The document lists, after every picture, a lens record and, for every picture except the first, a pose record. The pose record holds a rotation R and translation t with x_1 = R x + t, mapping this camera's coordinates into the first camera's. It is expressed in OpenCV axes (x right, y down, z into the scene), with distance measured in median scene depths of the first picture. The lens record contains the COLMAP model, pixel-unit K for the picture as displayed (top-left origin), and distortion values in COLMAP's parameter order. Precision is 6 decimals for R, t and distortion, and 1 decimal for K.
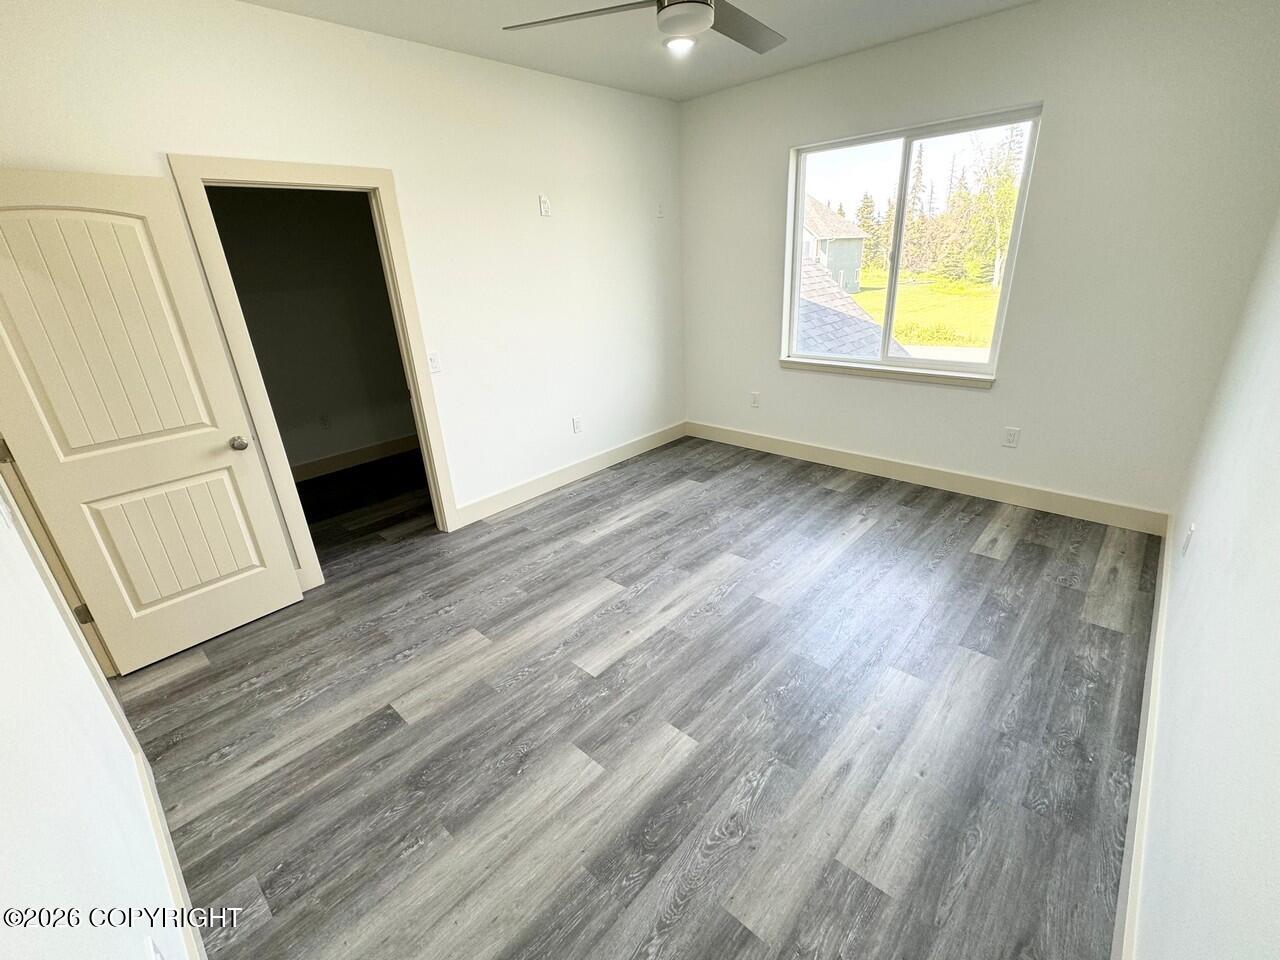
lens RADIAL K [[553.5, 0, 632.2], [0, 553.5, 482.1], [0, 0, 1]] dist [-0.000386, -0.000519]
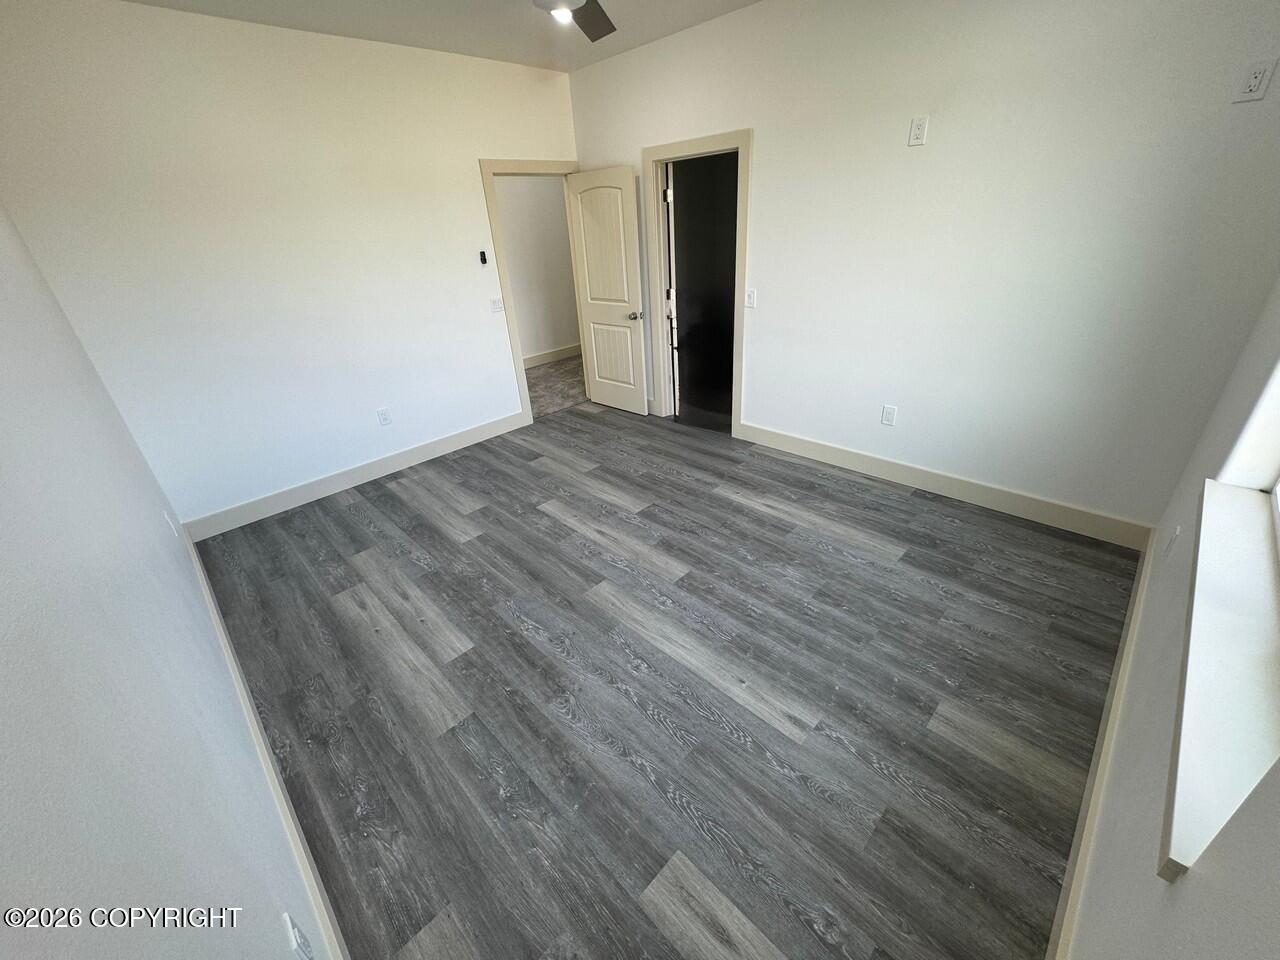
lens RADIAL K [[512.4, 0, 647.0], [0, 512.4, 482.4], [0, 0, 1]] dist [-0.003737, 0.001038]
pose [[-0.027968, 0.506729, -0.861652, 1.021453], [-0.319169, 0.812342, 0.488090, -0.462851], [0.947285, 0.288664, 0.139013, 0.961578]]
